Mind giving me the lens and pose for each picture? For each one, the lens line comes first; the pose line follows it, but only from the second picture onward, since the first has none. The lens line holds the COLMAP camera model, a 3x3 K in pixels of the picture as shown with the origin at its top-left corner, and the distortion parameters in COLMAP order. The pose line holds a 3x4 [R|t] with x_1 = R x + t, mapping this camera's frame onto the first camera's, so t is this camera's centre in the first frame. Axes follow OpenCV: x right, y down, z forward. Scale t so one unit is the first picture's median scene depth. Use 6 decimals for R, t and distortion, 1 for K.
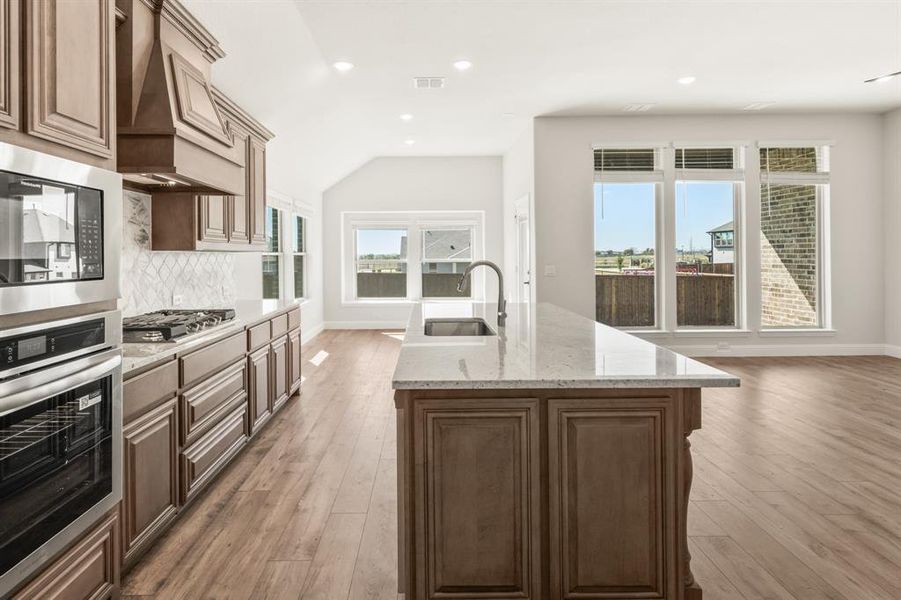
lens RADIAL K [[456.4, 0, 422.3], [0, 456.4, 253.5], [0, 0, 1]] dist [-0.000838, -0.000097]
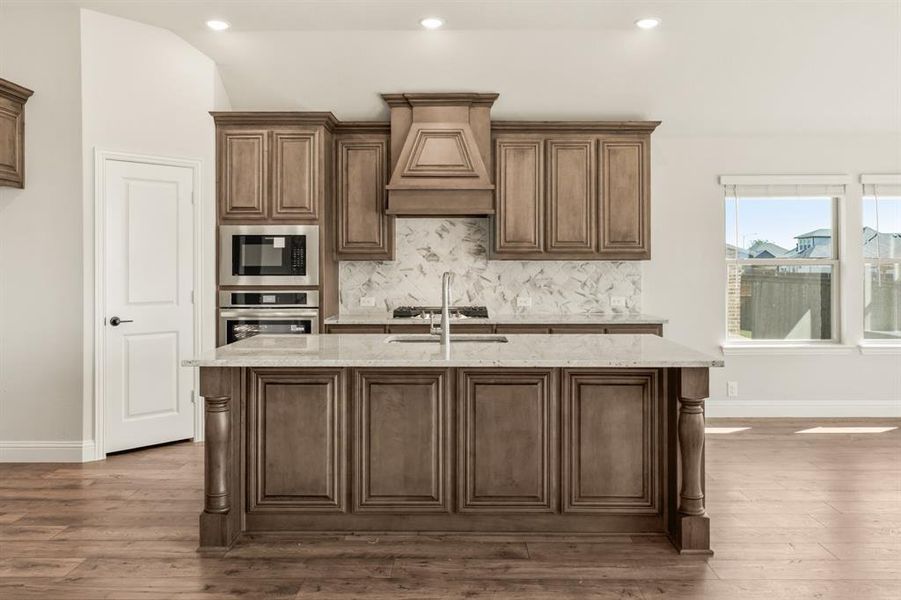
lens RADIAL K [[679.6, 0, 453.9], [0, 679.6, 263.8], [0, 0, 1]] dist [0.001984, 0.000620]
pose [[-0.011156, 0.004390, -0.999928, 1.347097], [0.004246, 0.999982, 0.004343, -0.005911], [0.999929, -0.004197, -0.011174, 0.918300]]
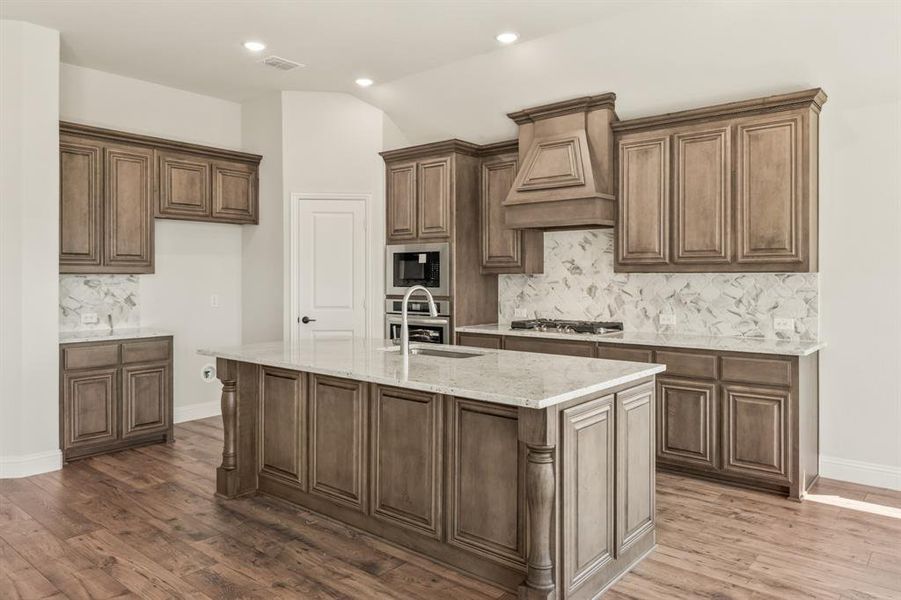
lens RADIAL K [[616.2, 0, 450.5], [0, 616.2, 279.1], [0, 0, 1]] dist [-0.002946, -0.000510]
pose [[-0.642969, 0.008847, -0.765841, 0.958537], [0.007349, 0.999959, 0.005381, -0.003141], [0.765857, -0.002168, -0.643008, 1.678303]]
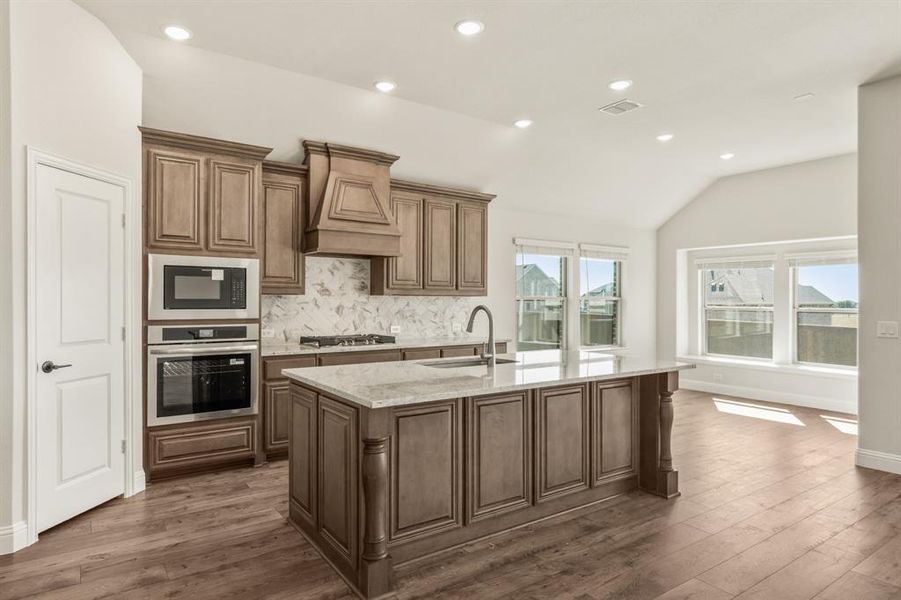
lens RADIAL K [[519.0, 0, 419.3], [0, 519.0, 301.3], [0, 0, 1]] dist [0.001458, -0.000071]
pose [[0.549538, 0.011458, -0.835390, 0.969285], [-0.005547, 0.999934, 0.010066, -0.004912], [0.835450, -0.000898, 0.549566, 0.169694]]
